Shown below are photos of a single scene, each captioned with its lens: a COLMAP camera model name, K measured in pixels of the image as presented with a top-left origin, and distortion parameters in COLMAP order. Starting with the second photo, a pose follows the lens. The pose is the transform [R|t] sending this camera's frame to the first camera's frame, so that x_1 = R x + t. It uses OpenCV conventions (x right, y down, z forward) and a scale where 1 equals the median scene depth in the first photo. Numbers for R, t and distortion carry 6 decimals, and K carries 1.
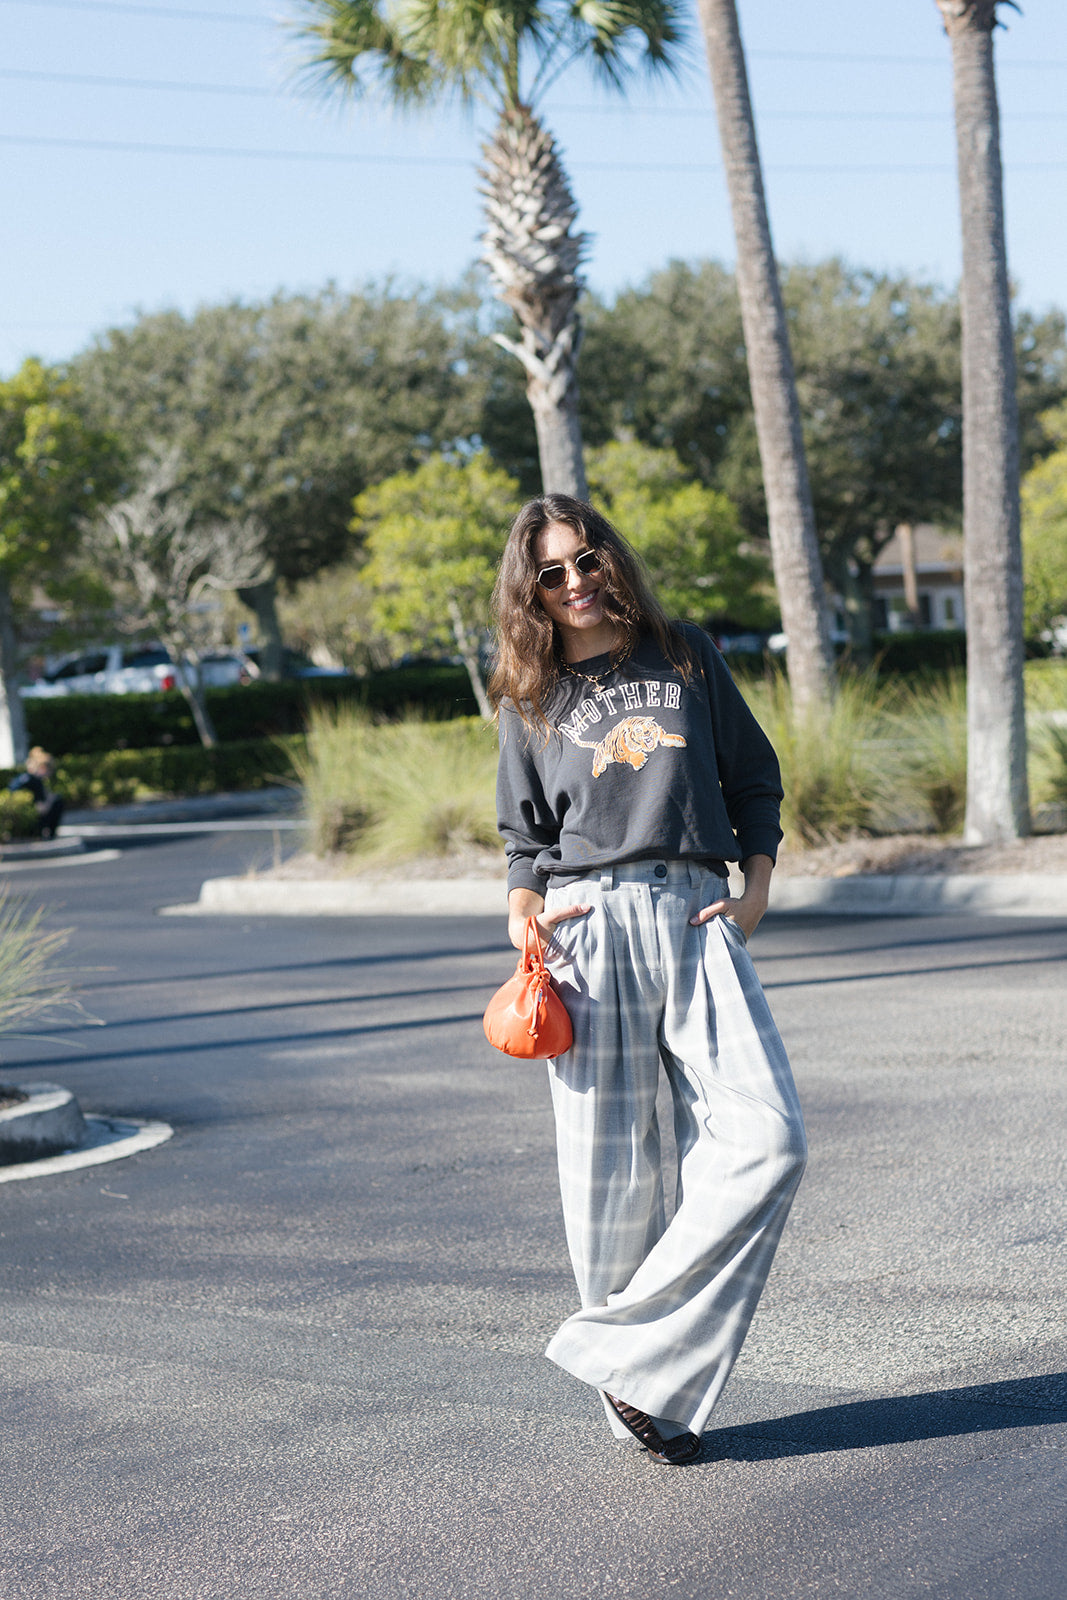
lens RADIAL K [[3758.3, 0, 531.7], [0, 3758.3, 801.1], [0, 0, 1]] dist [0.057405, 0.000000]
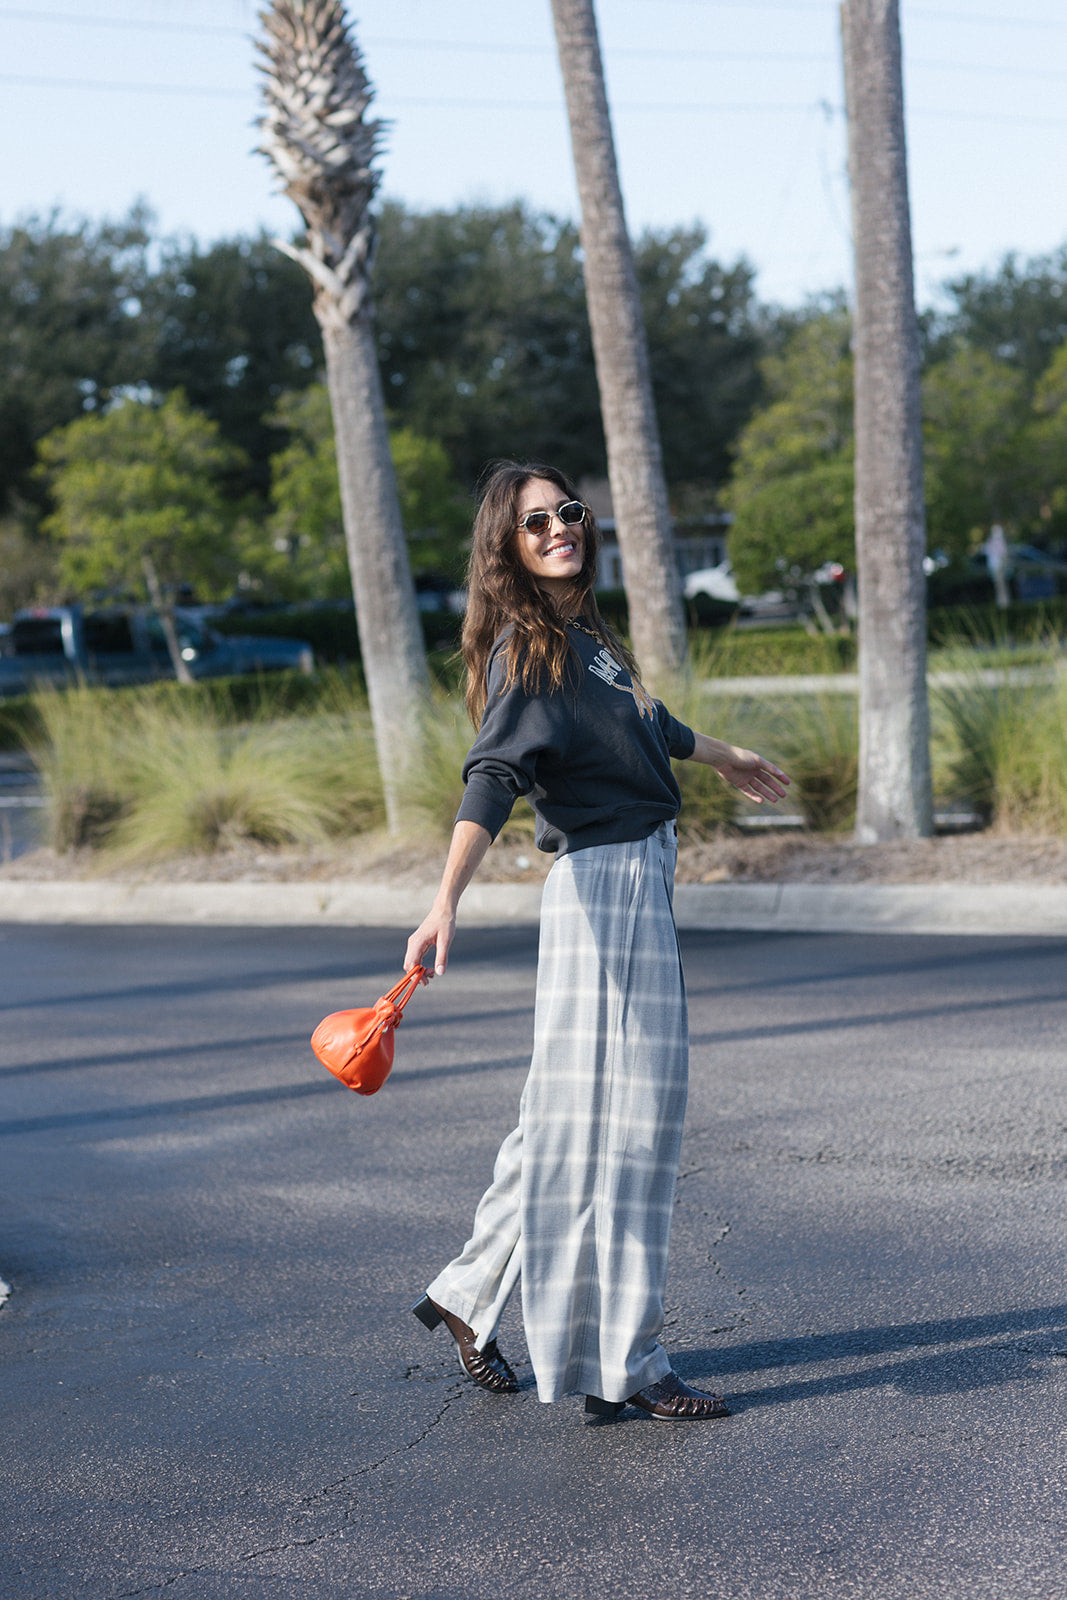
lens RADIAL K [[3751.1, 0, 536.0], [0, 3751.1, 801.0], [0, 0, 1]] dist [0.023492, 0.000000]
pose [[0.994928, -0.000168, 0.100593, -0.036767], [-0.000983, 0.999935, 0.011392, -0.006999], [-0.100588, -0.011433, 0.994862, 0.153506]]
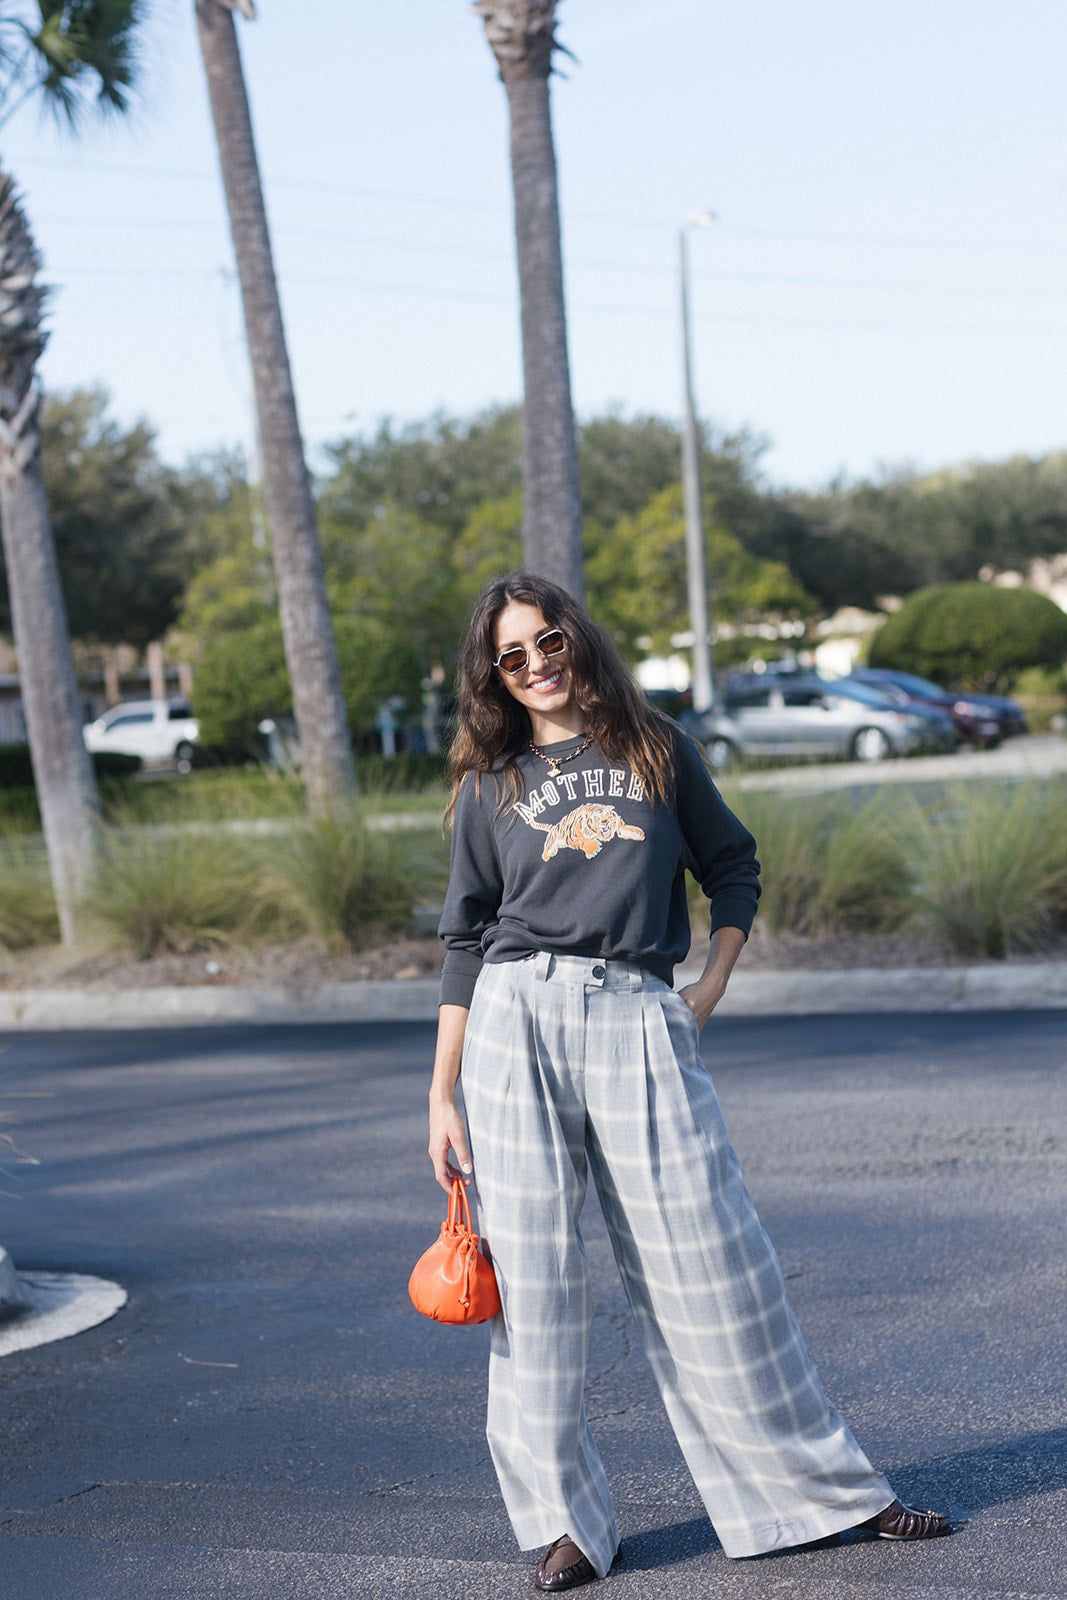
lens RADIAL K [[3751.1, 0, 542.8], [0, 3751.1, 812.3], [0, 0, 1]] dist [0.023492, 0.000000]
pose [[0.959981, -0.005758, 0.280006, -0.128339], [0.013994, 0.999526, -0.027421, 0.004094], [-0.279716, 0.030242, 0.959606, 0.094803]]
